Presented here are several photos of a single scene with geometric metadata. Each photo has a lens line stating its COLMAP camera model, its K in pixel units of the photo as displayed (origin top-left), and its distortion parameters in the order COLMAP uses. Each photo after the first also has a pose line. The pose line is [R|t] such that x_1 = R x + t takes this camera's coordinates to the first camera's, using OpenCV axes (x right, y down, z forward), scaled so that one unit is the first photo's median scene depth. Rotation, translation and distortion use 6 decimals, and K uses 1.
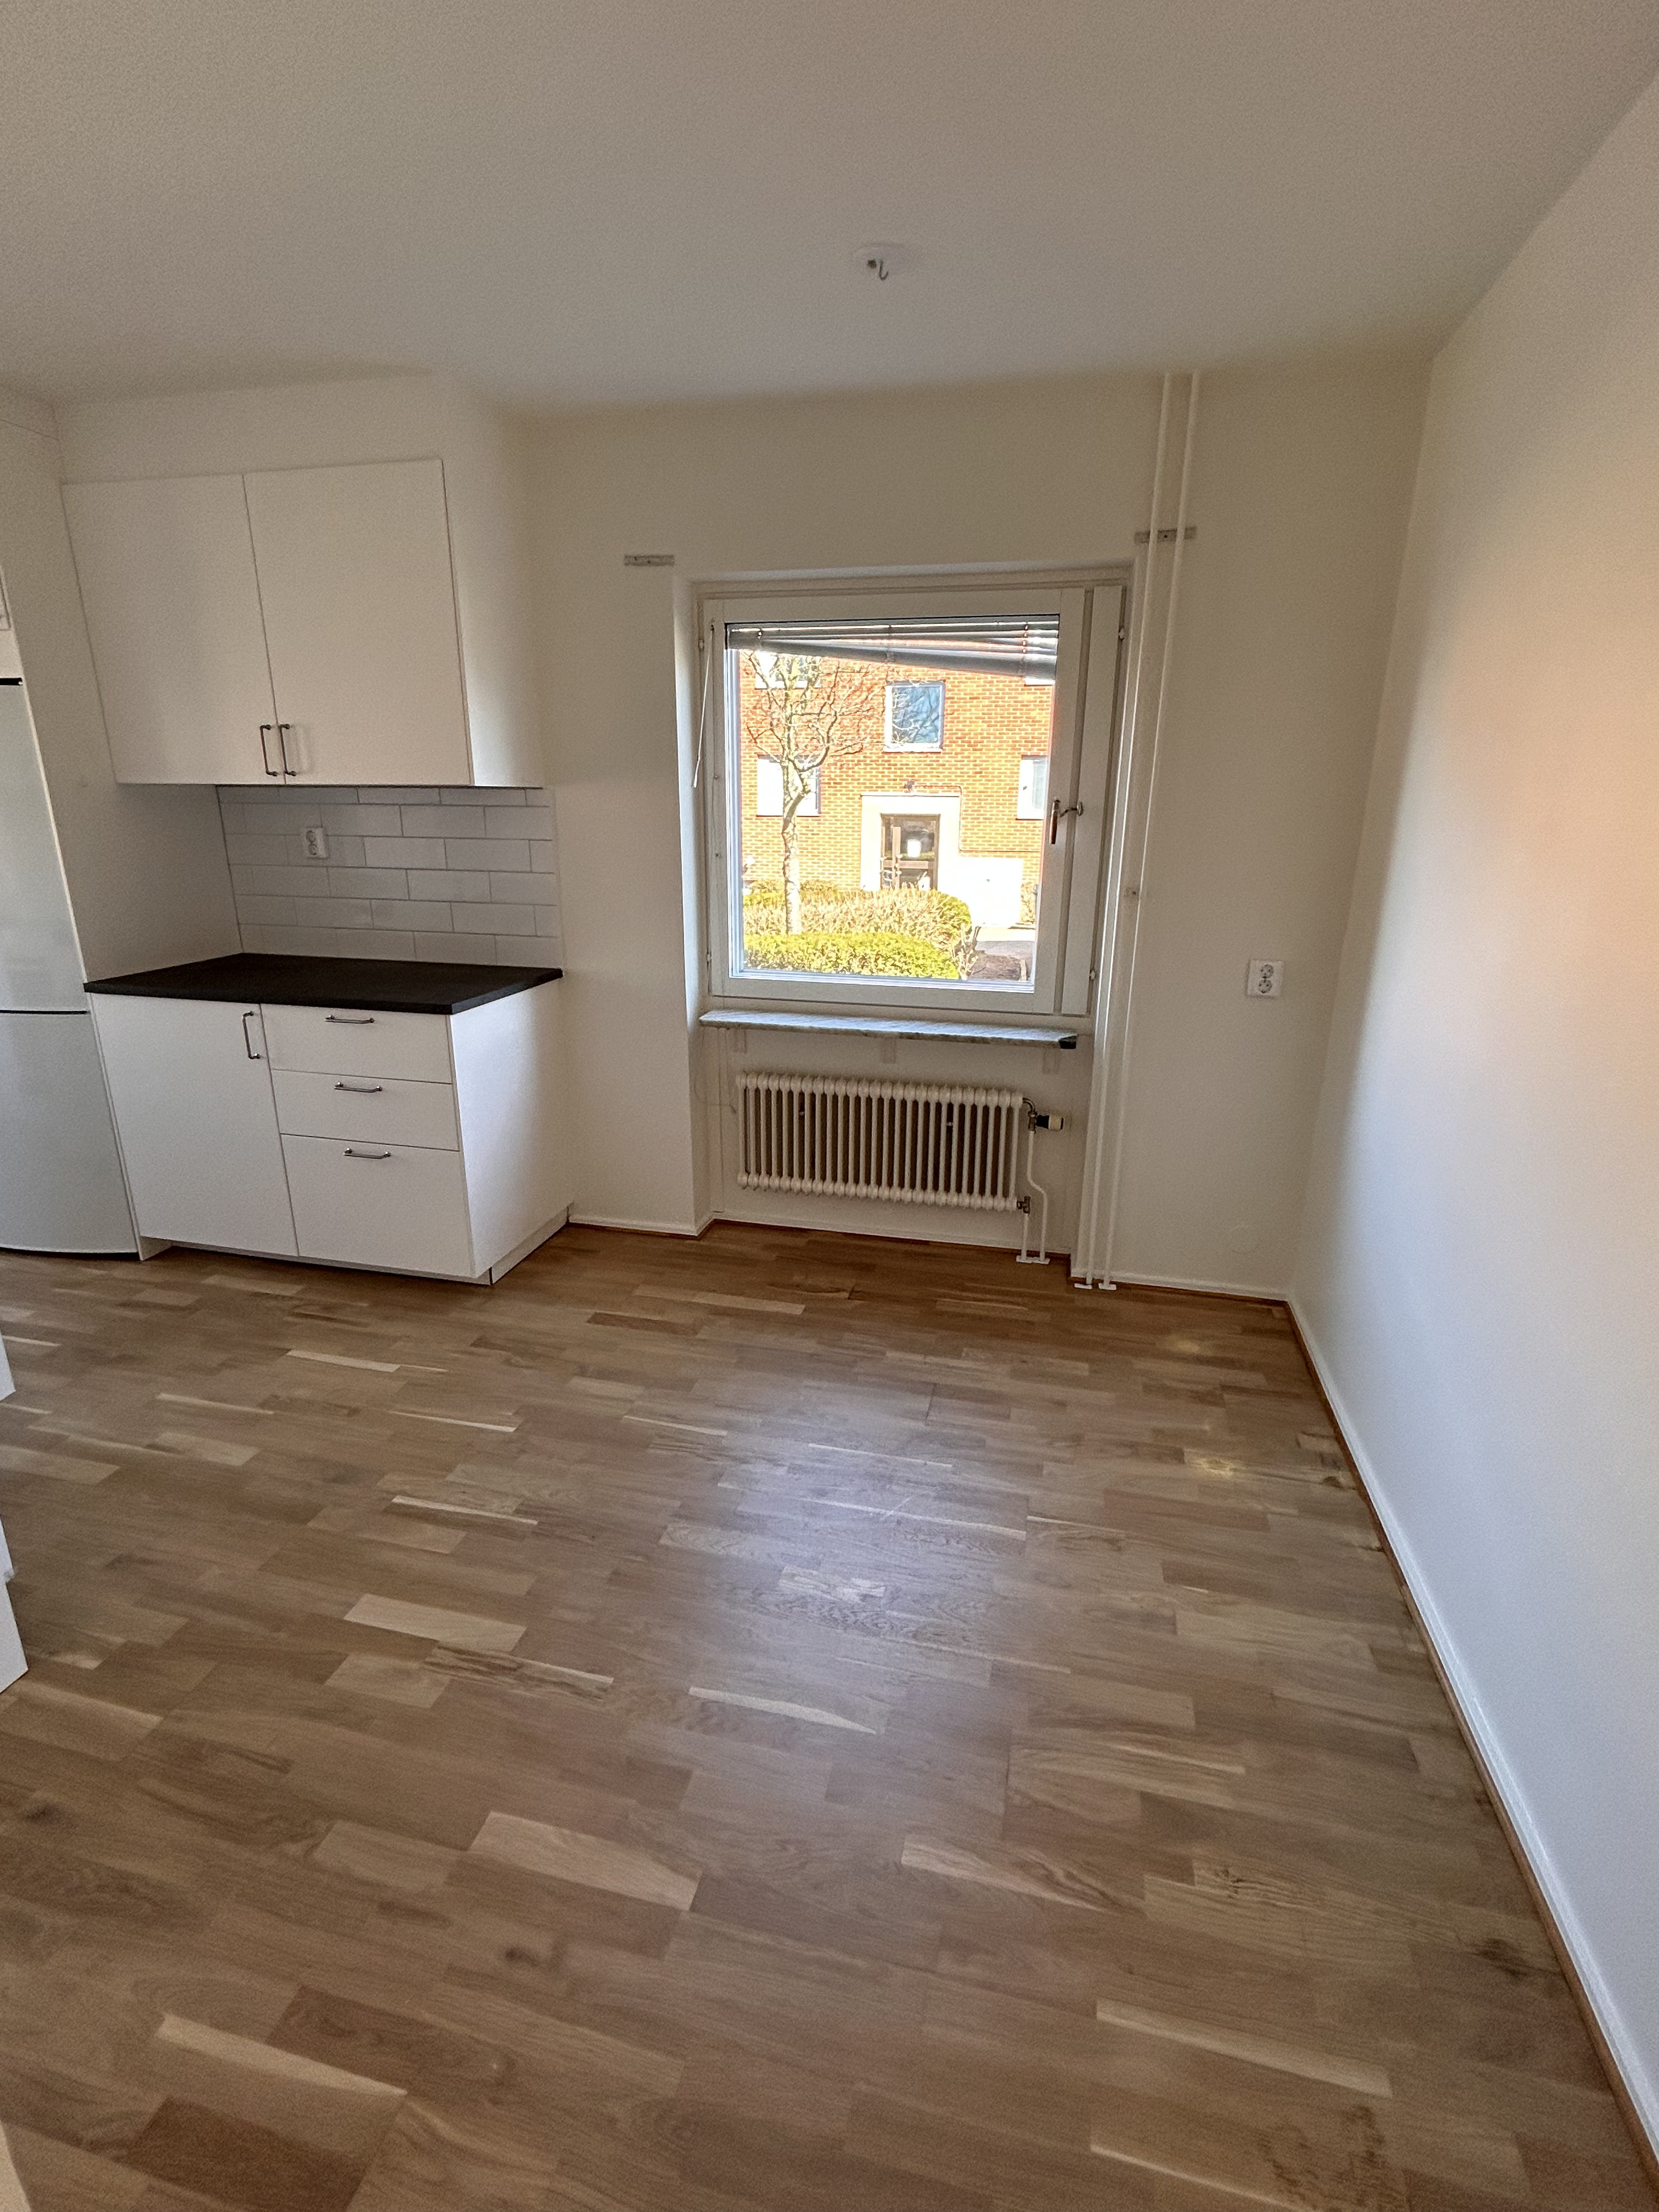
lens RADIAL K [[1022.0, 0, 833.0], [0, 1022.0, 1101.3], [0, 0, 1]] dist [-0.005220, 0.003997]
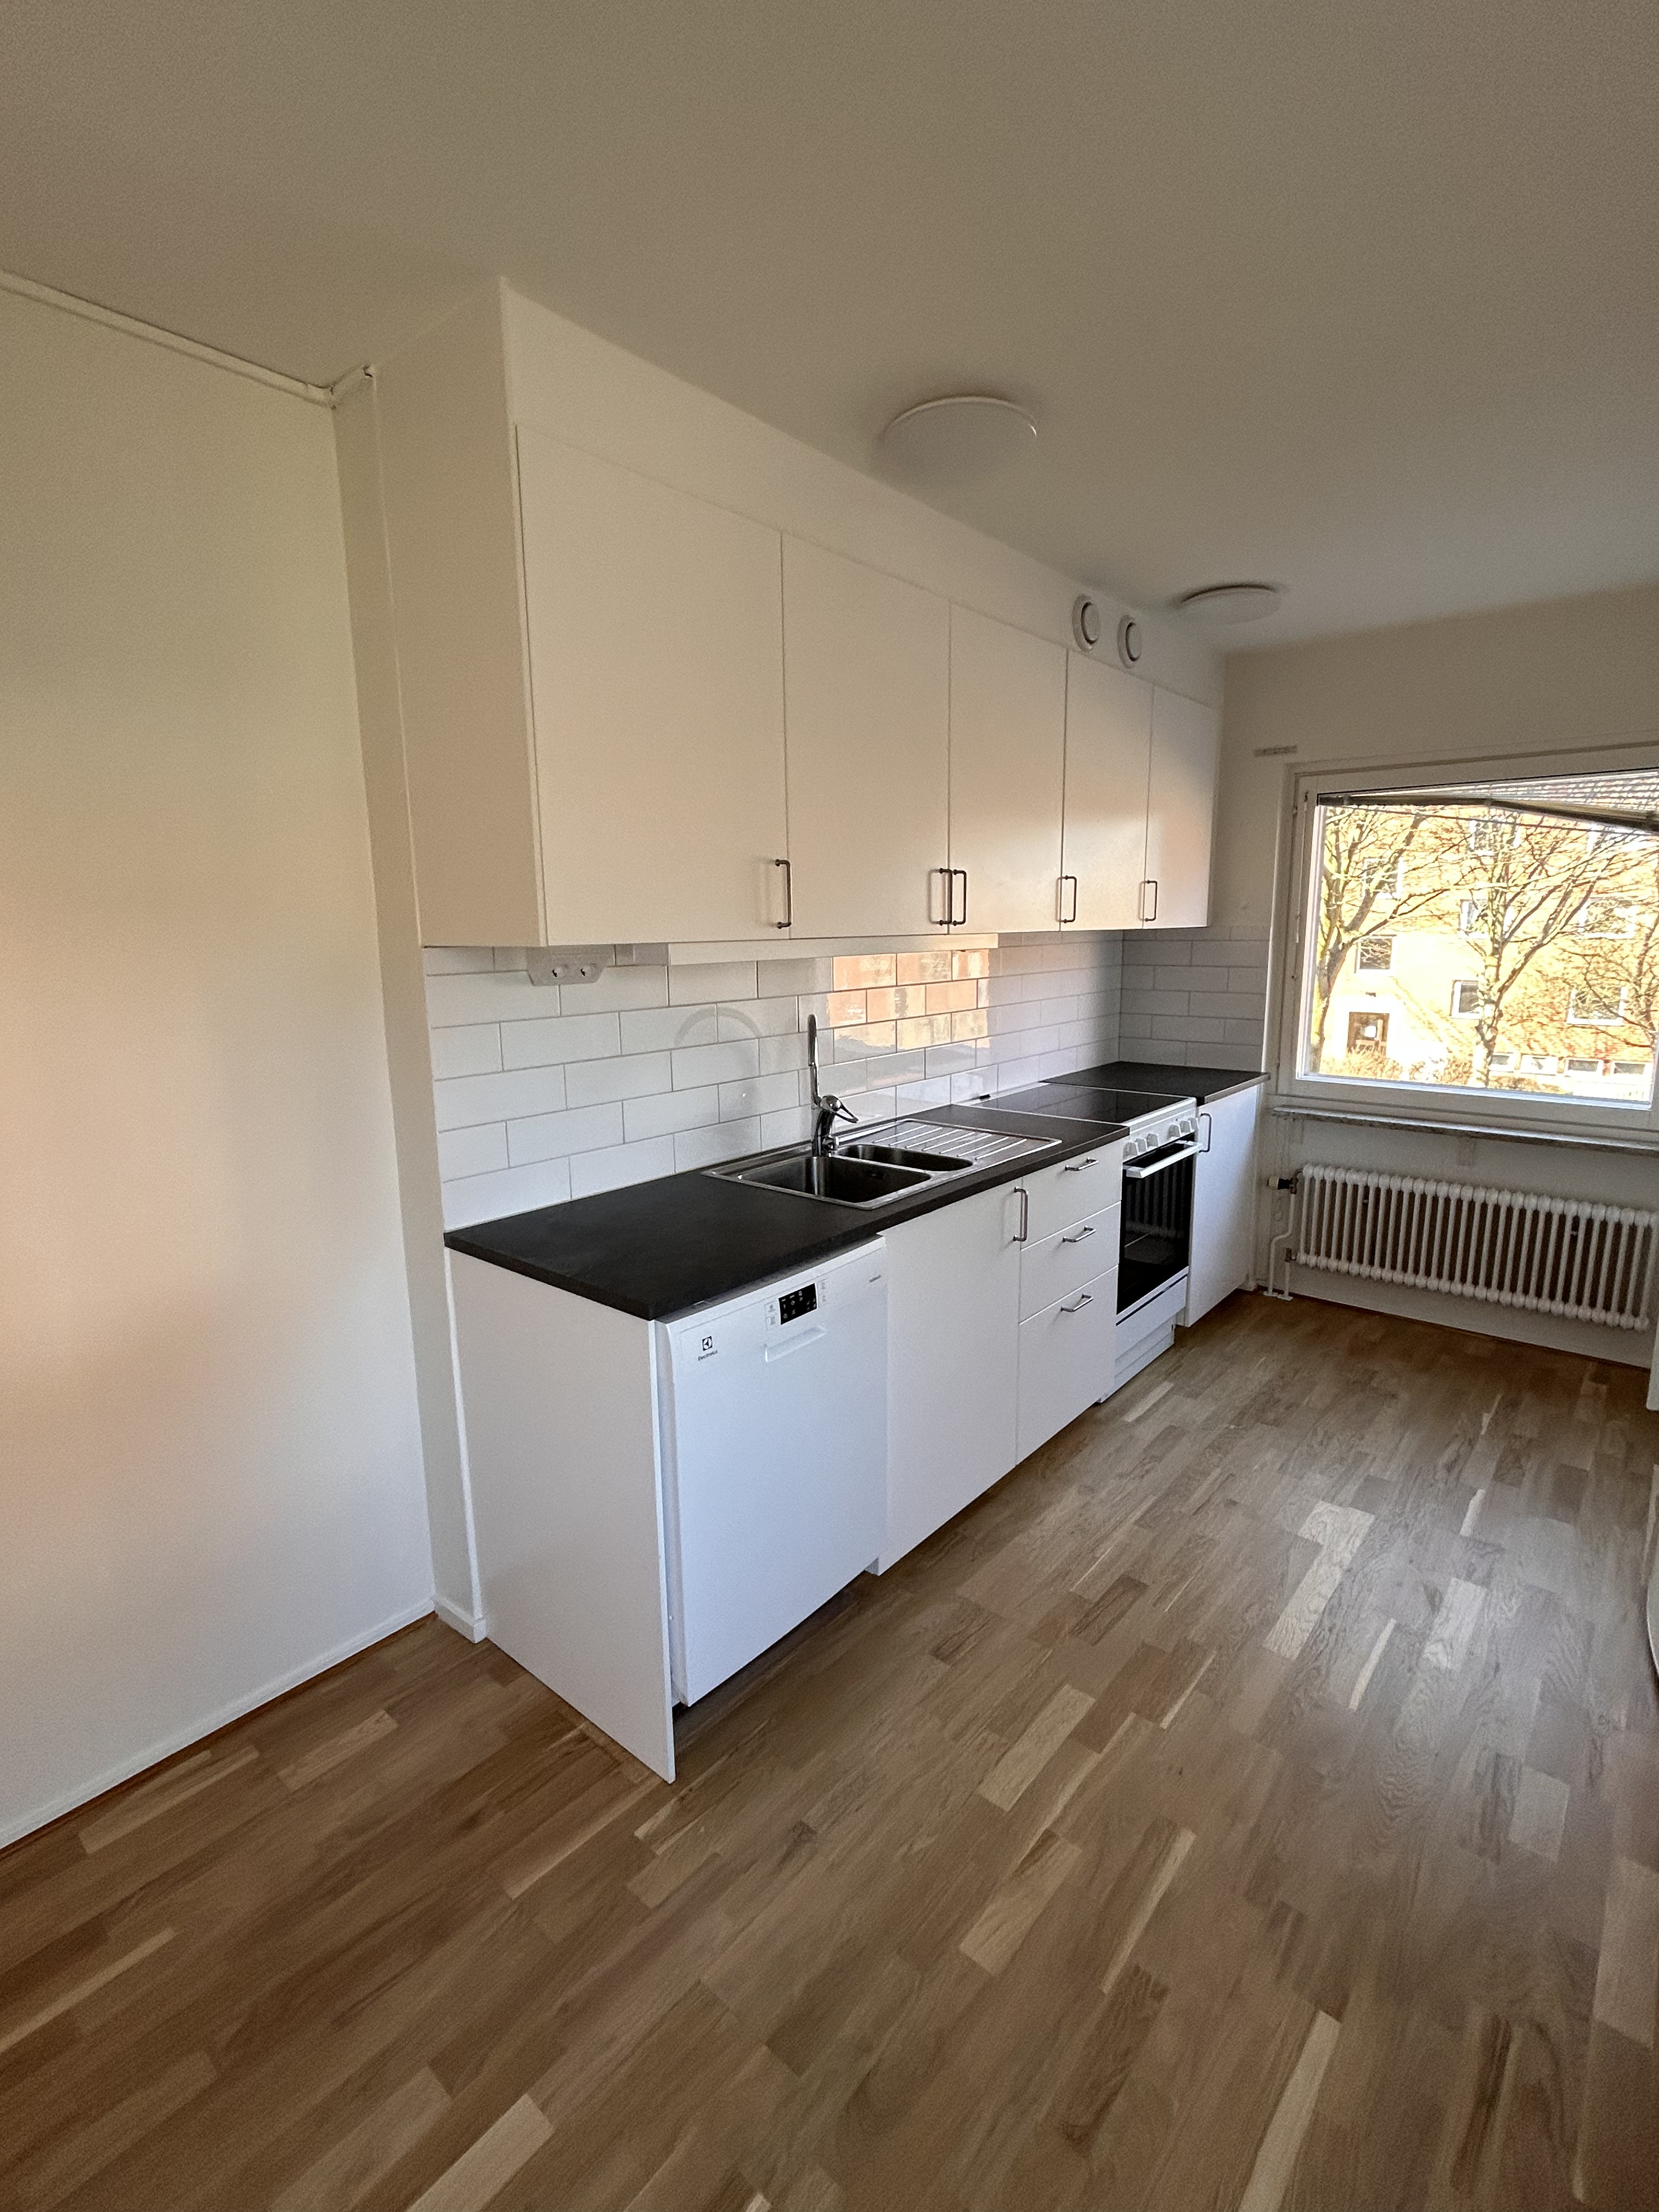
lens RADIAL K [[1022.0, 0, 833.0], [0, 1022.0, 1101.3], [0, 0, 1]] dist [-0.005220, 0.003997]
pose [[-0.451834, 0.155754, -0.878400, -0.034462], [-0.245083, 0.925082, 0.290098, -0.257091], [0.857776, 0.346357, -0.379811, 0.772993]]
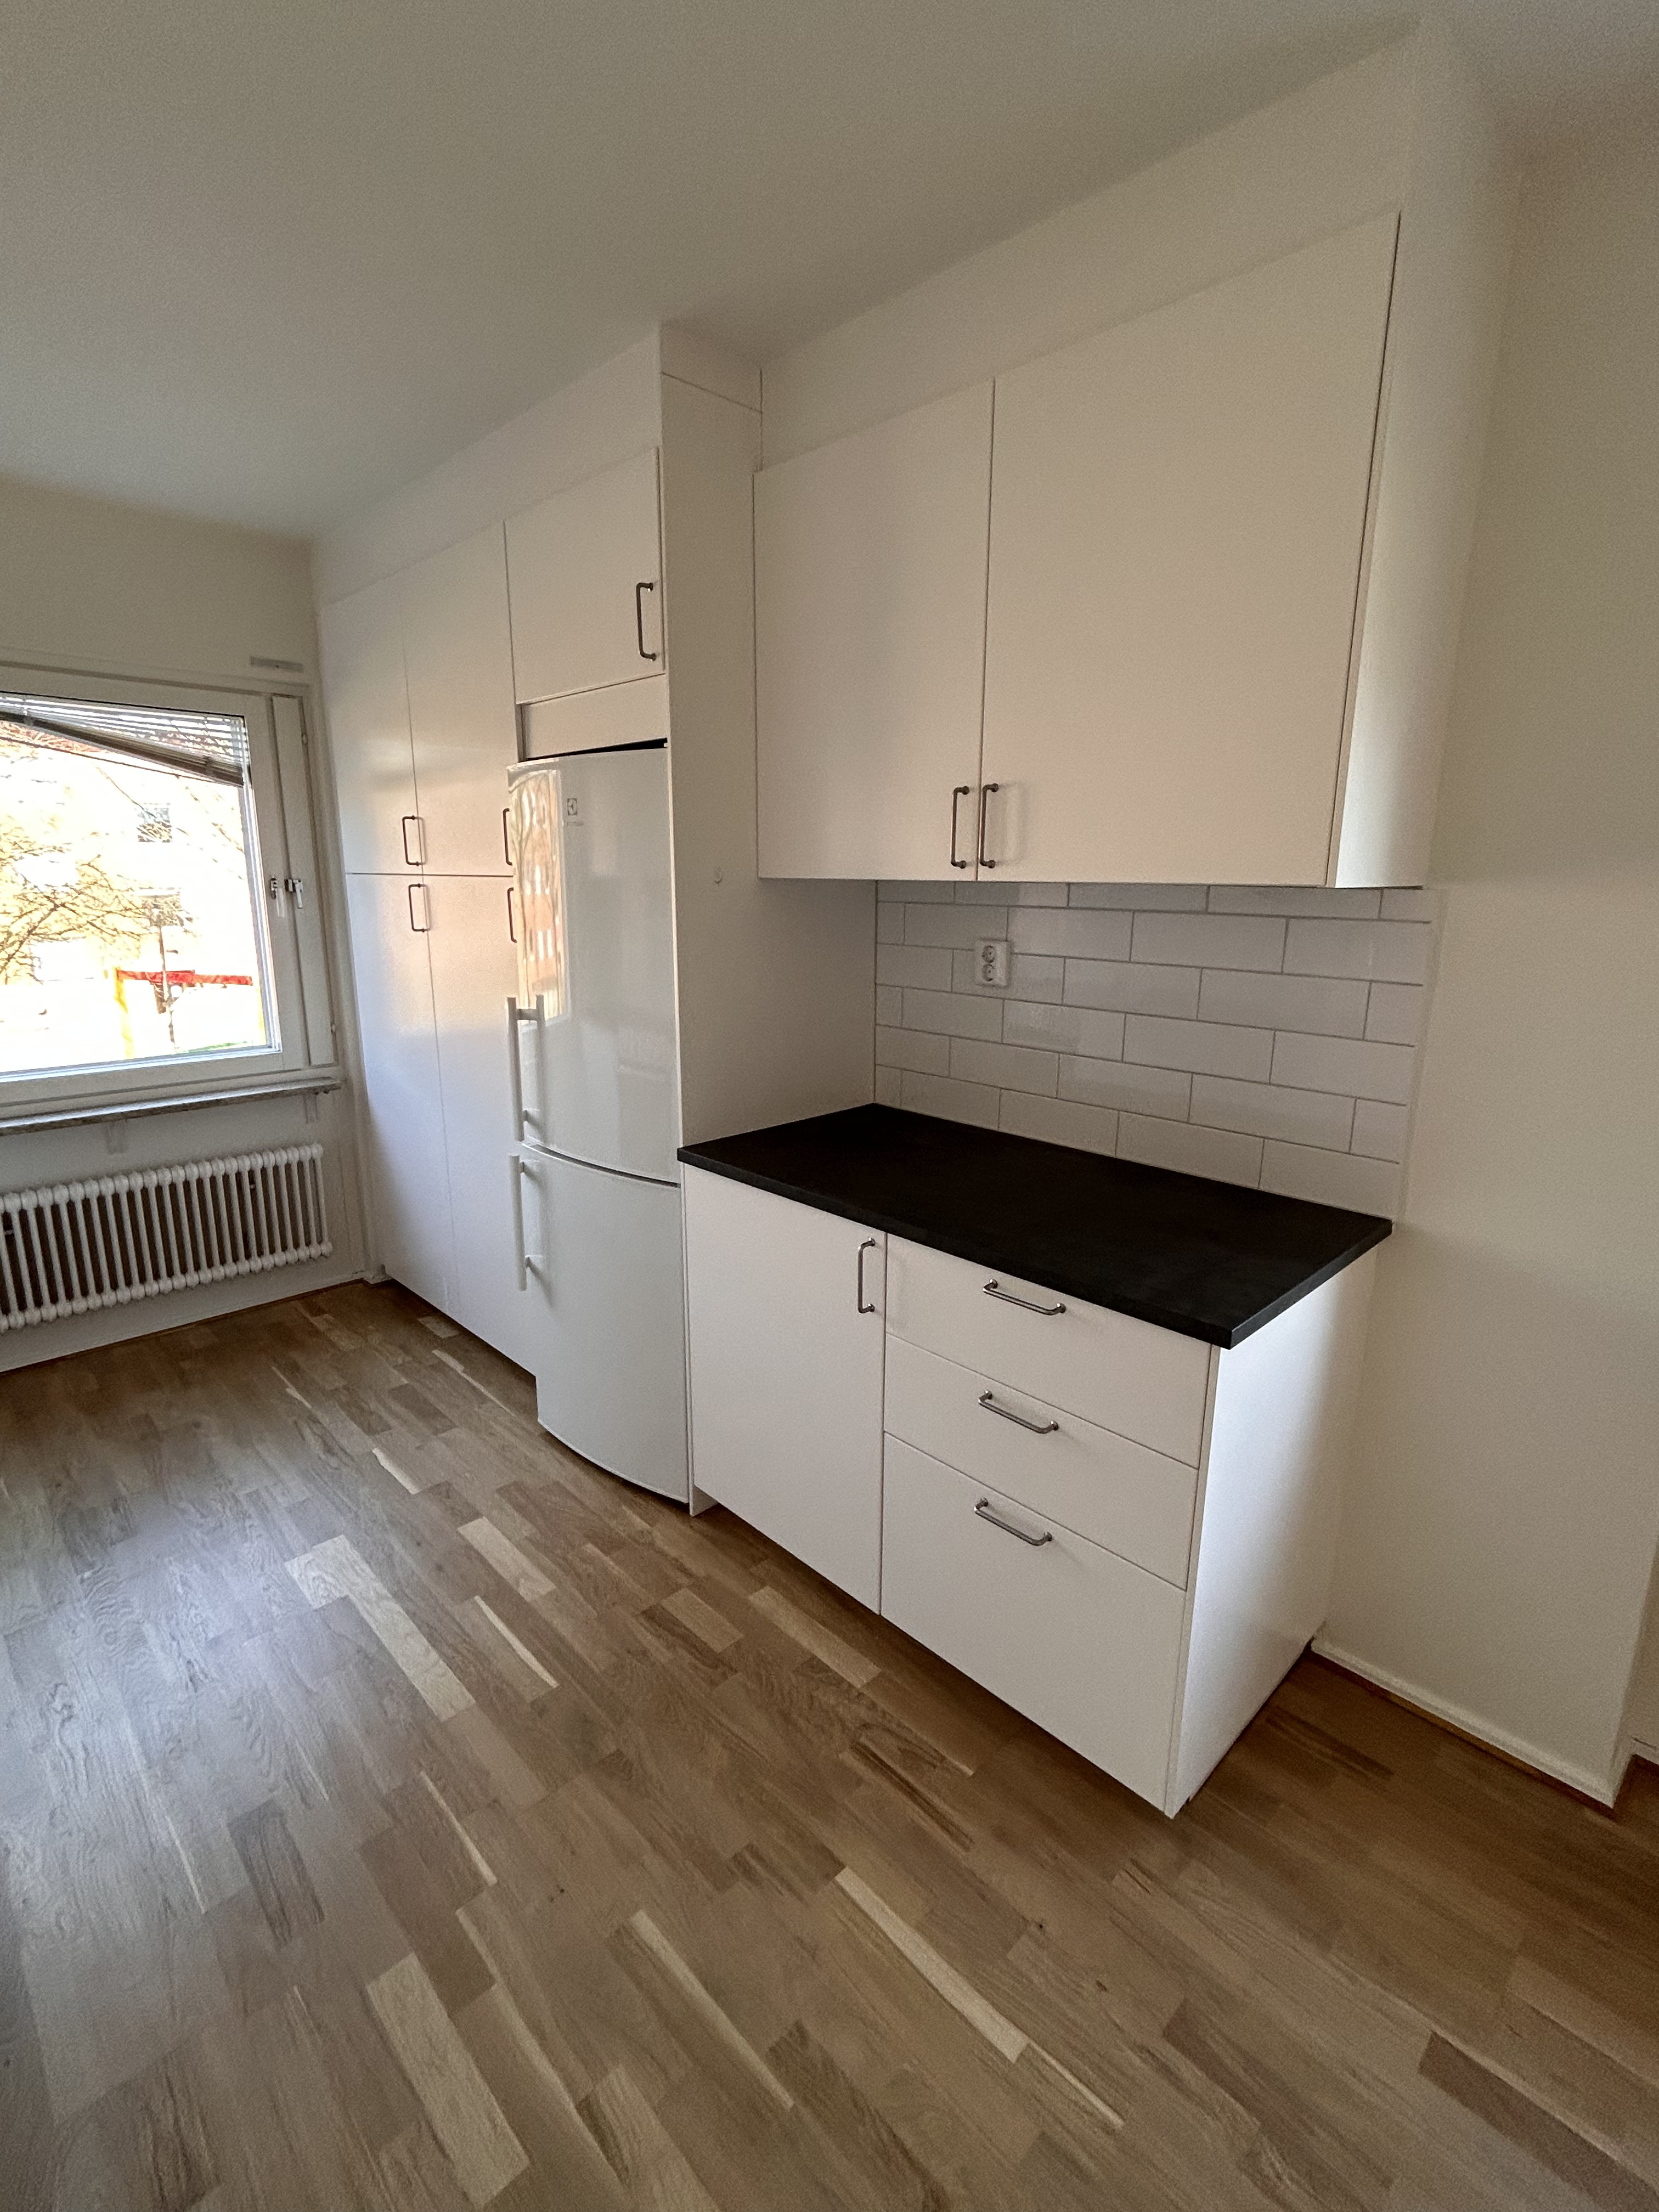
lens RADIAL K [[1022.0, 0, 833.0], [0, 1022.0, 1101.3], [0, 0, 1]] dist [-0.005220, 0.003997]
pose [[0.846267, 0.116278, -0.519916, -0.275811], [-0.151352, 0.988155, -0.025357, -0.151803], [0.510809, 0.100148, 0.853841, 0.446463]]
